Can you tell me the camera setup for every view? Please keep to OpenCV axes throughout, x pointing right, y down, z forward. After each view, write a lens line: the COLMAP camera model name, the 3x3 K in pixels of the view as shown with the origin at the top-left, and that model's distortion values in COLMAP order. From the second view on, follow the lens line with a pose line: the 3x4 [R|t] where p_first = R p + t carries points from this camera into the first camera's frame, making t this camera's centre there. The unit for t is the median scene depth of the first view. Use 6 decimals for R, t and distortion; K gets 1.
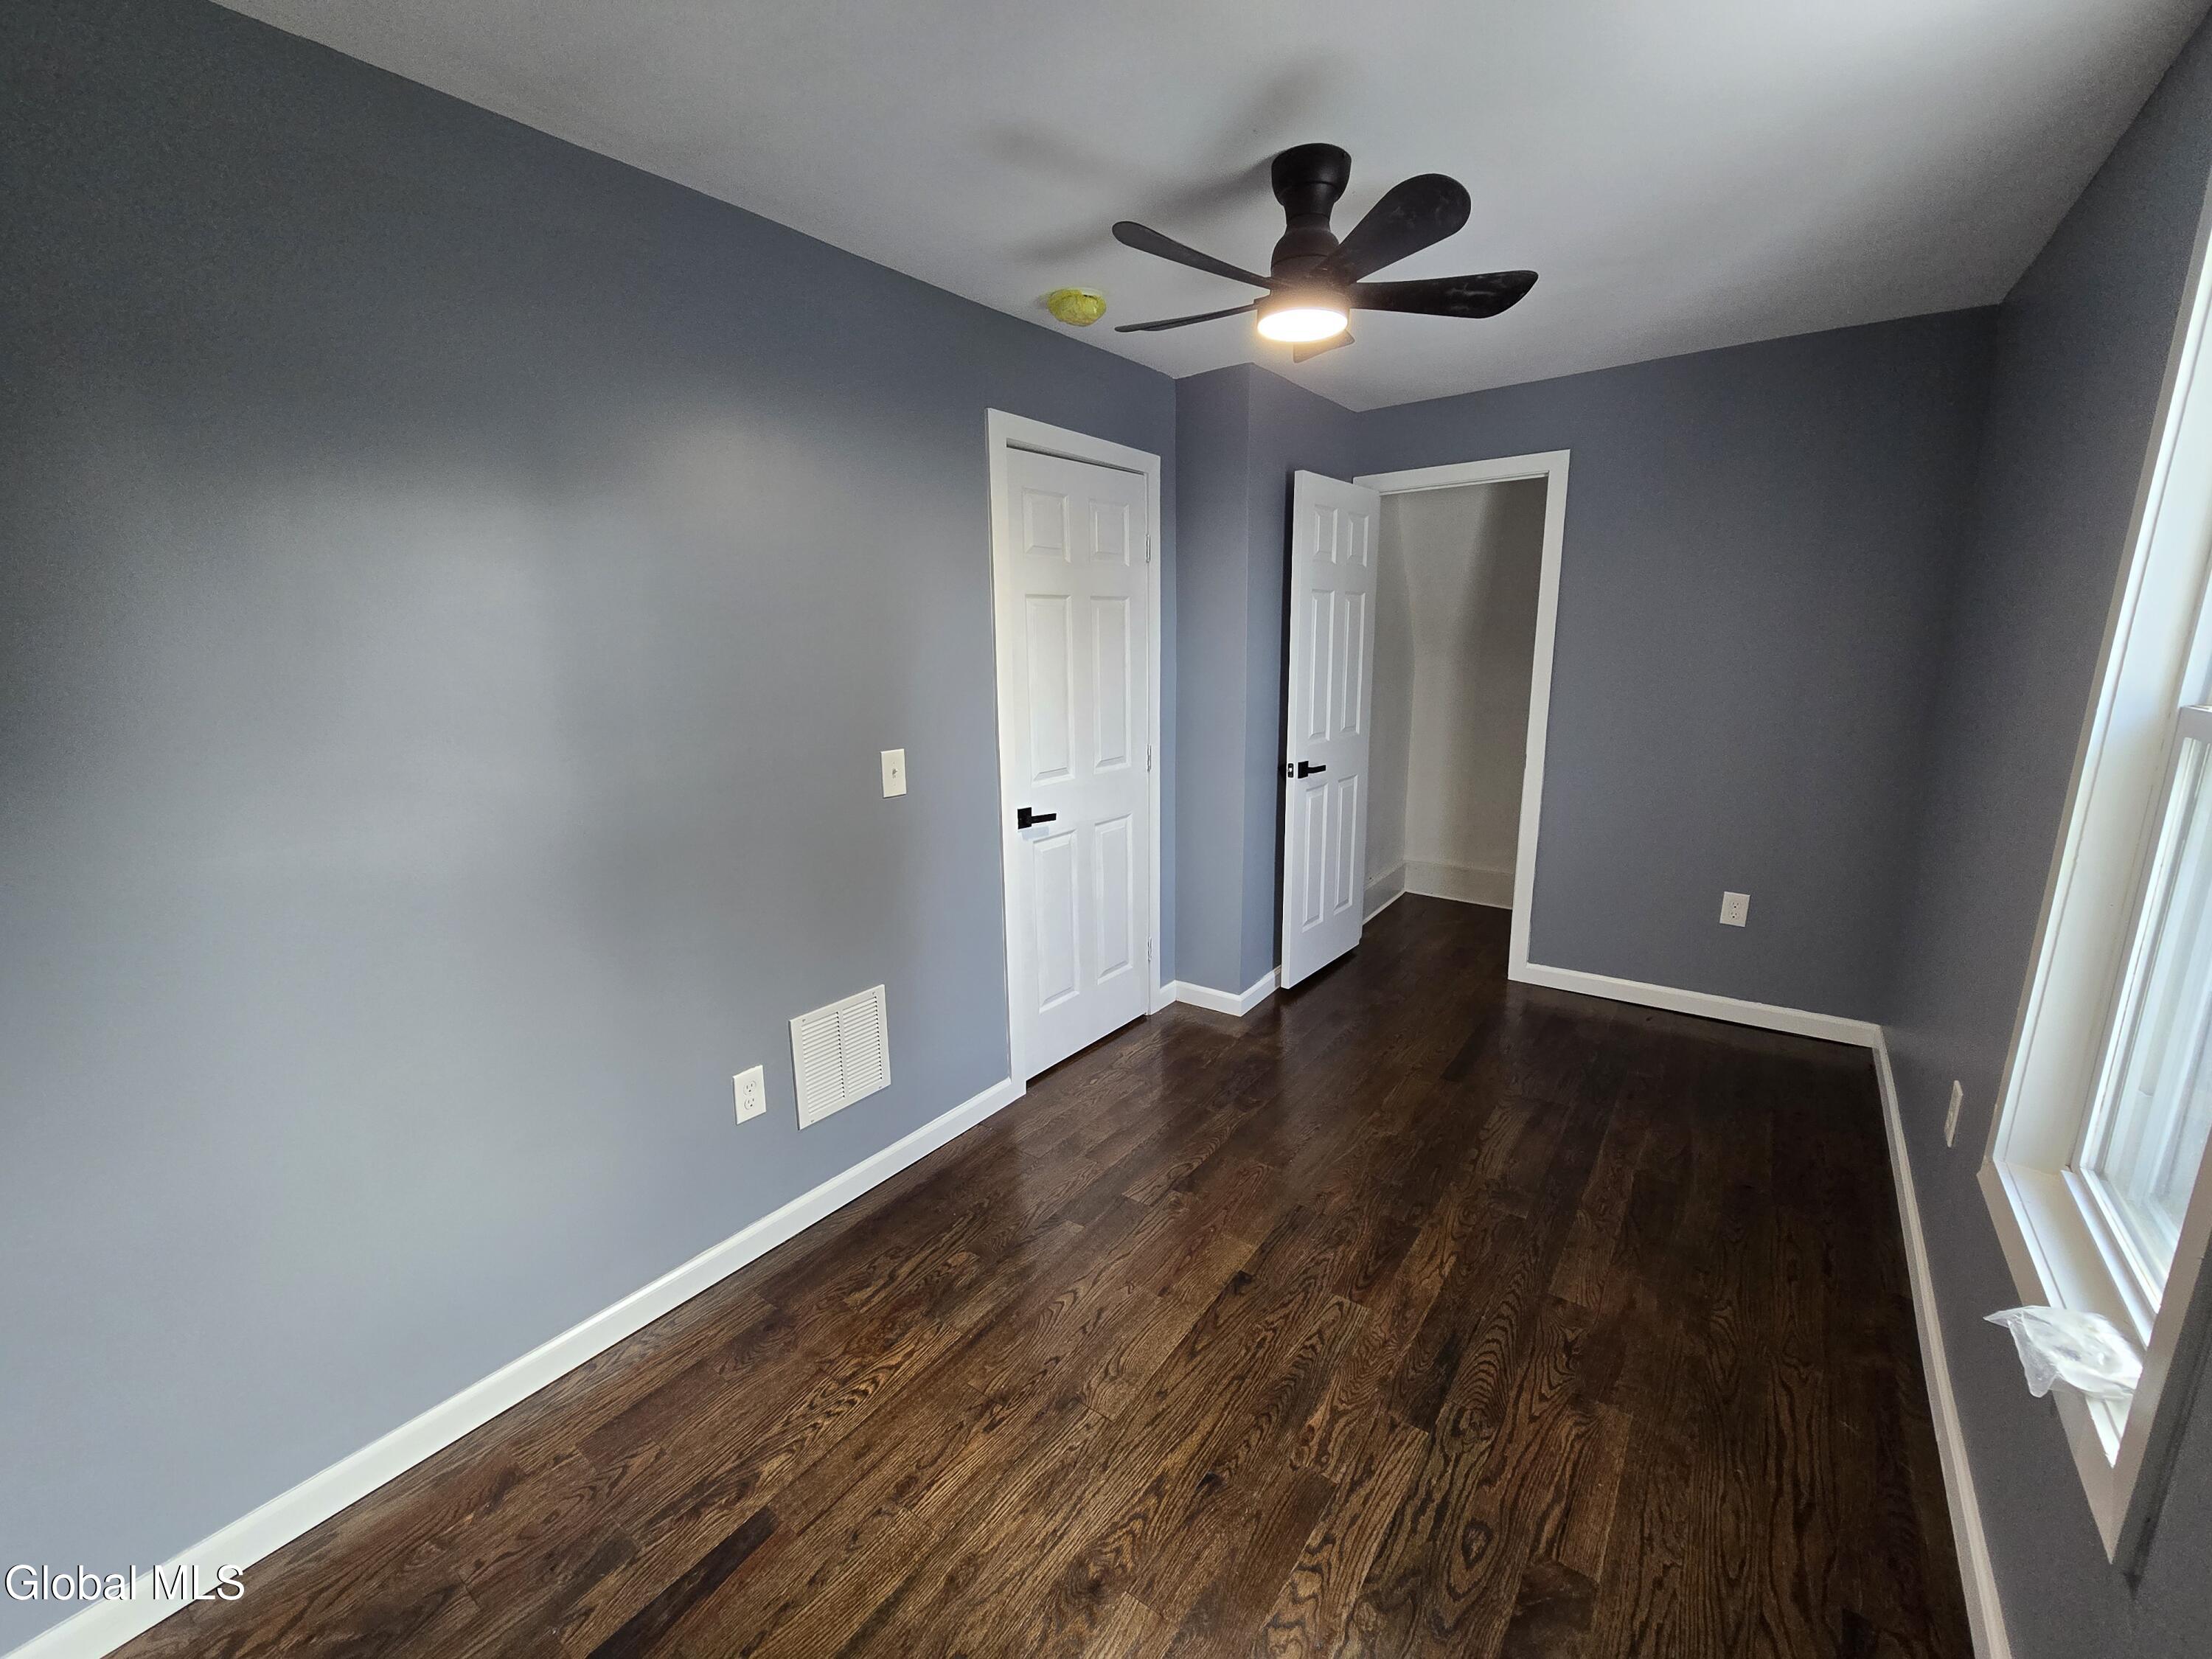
lens RADIAL K [[906.2, 0, 1097.9], [0, 906.2, 830.0], [0, 0, 1]] dist [0.000420, -0.000506]
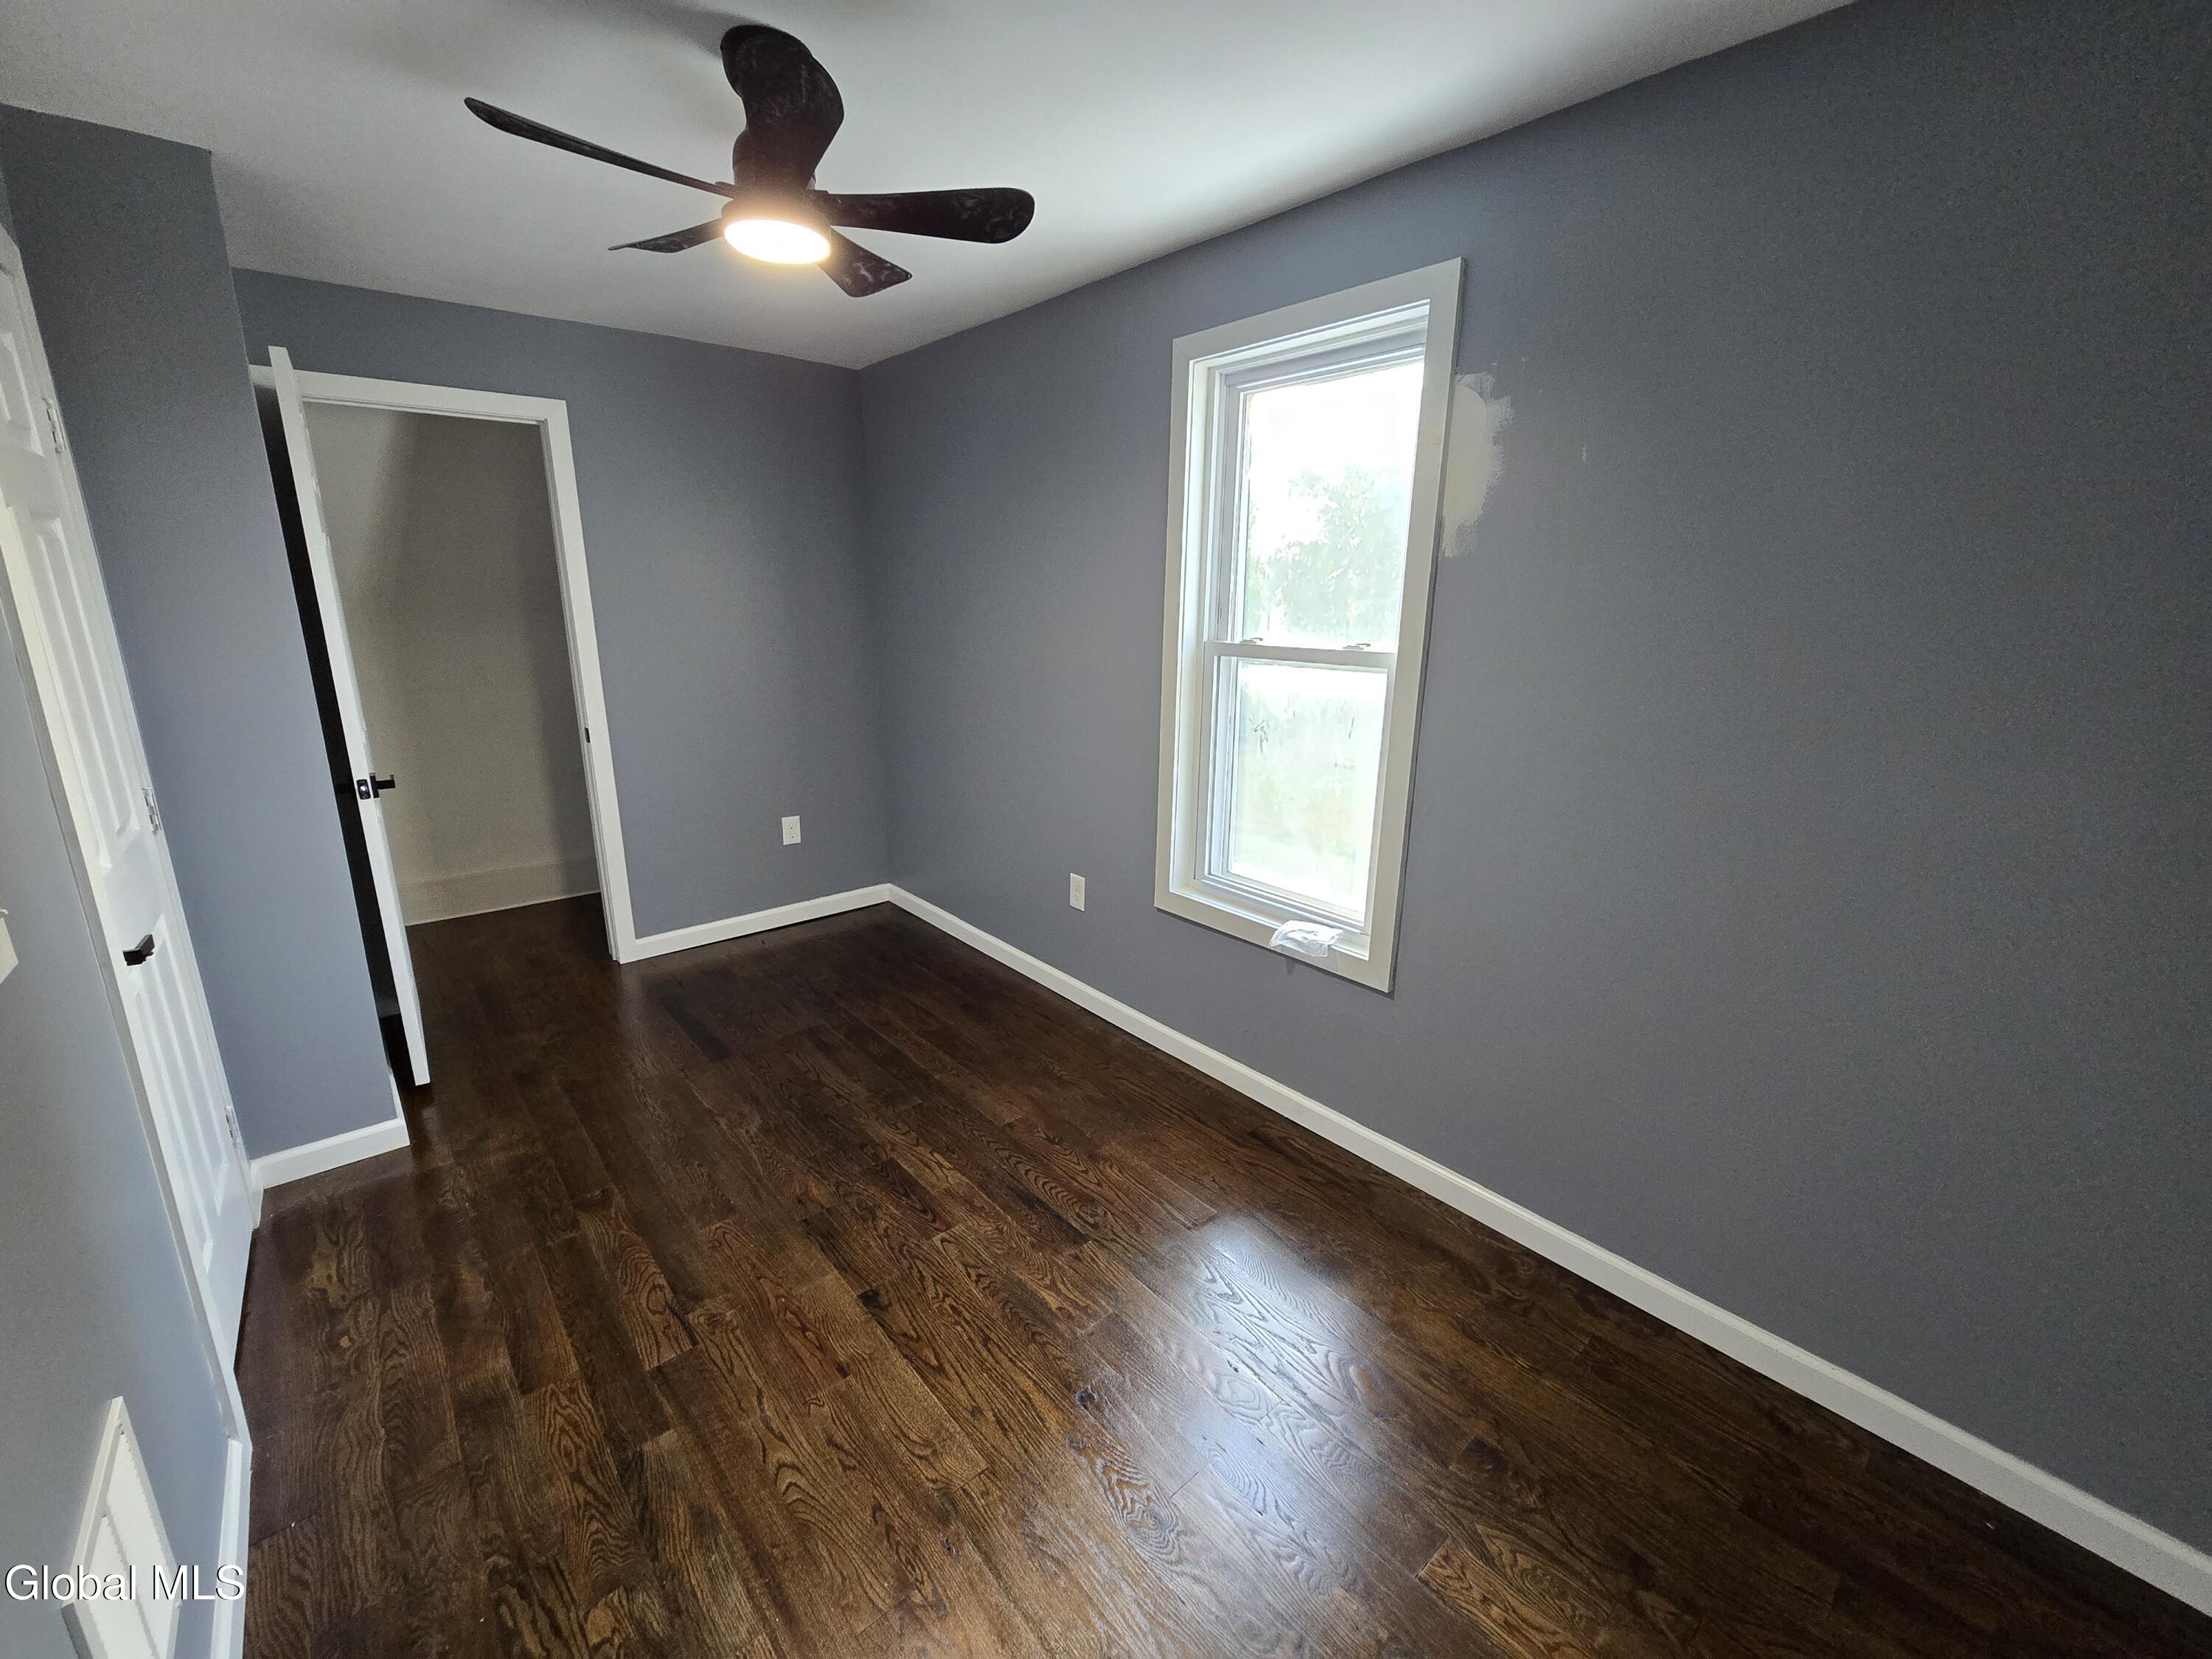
lens RADIAL K [[906.2, 0, 1097.9], [0, 906.2, 830.0], [0, 0, 1]] dist [0.000420, -0.000506]
pose [[0.226476, -0.229737, 0.946536, -0.560467], [0.194614, 0.962863, 0.187135, -0.094967], [-0.954376, 0.141828, 0.262775, 0.467882]]
